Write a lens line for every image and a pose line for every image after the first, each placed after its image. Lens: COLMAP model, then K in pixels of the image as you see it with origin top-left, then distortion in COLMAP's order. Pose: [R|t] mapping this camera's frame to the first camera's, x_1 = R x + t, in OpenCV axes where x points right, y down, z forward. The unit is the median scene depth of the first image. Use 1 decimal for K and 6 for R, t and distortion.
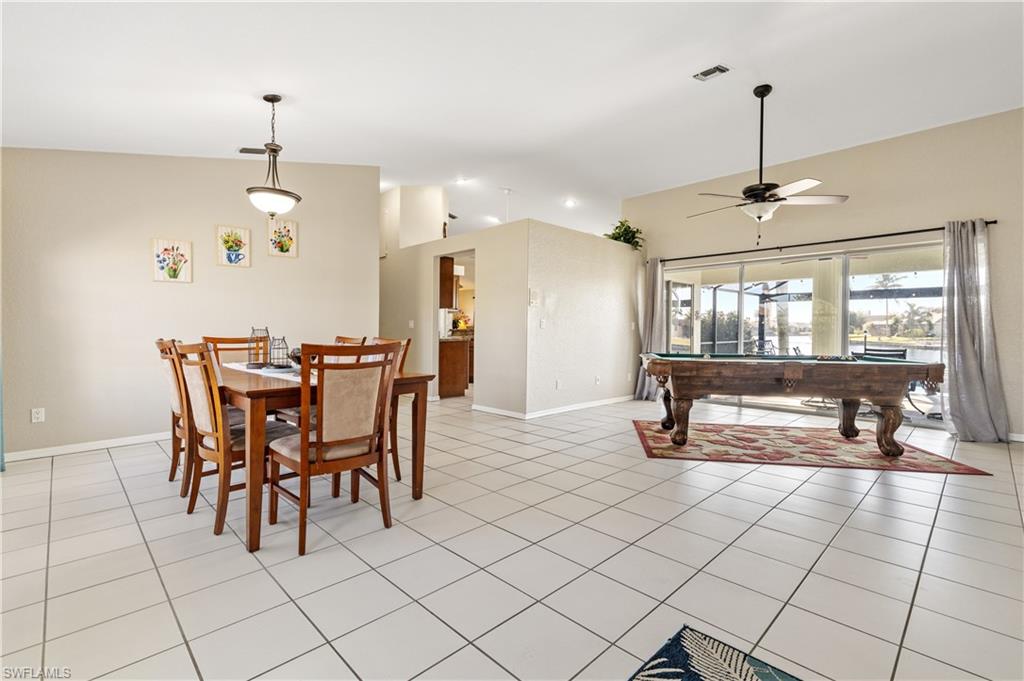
lens RADIAL K [[461.7, 0, 509.8], [0, 461.7, 336.1], [0, 0, 1]] dist [0.003331, -0.000592]
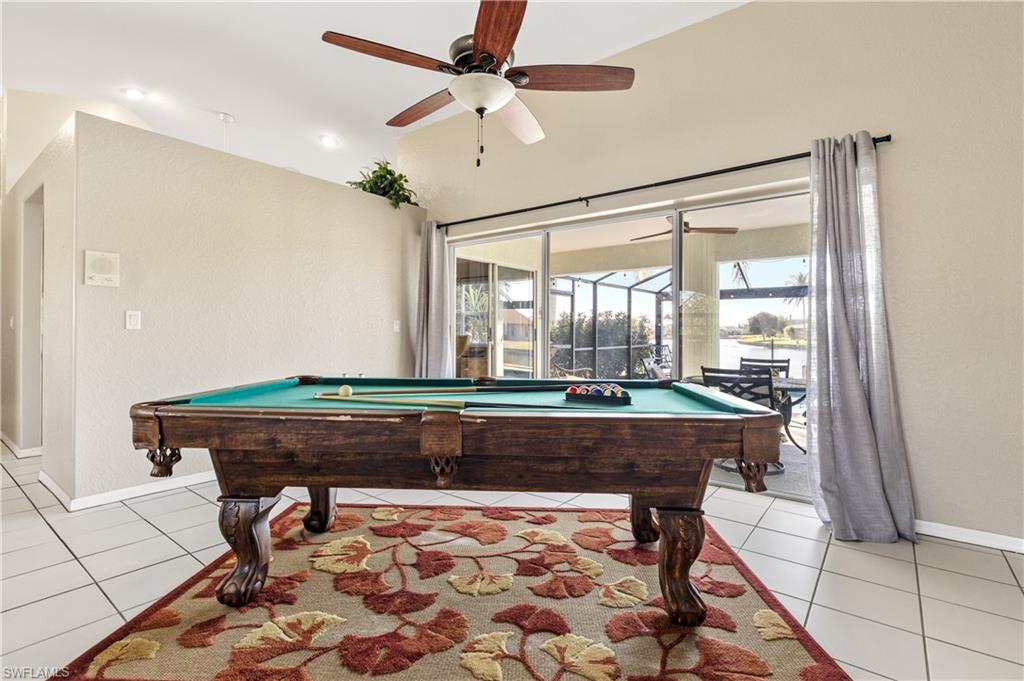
lens RADIAL K [[478.9, 0, 517.8], [0, 478.9, 331.7], [0, 0, 1]] dist [0.002967, -0.002251]
pose [[0.989496, 0.001486, 0.144556, 0.504036], [0.000820, 0.999873, -0.015896, -0.005165], [-0.144561, 0.015847, 0.989369, 0.477926]]
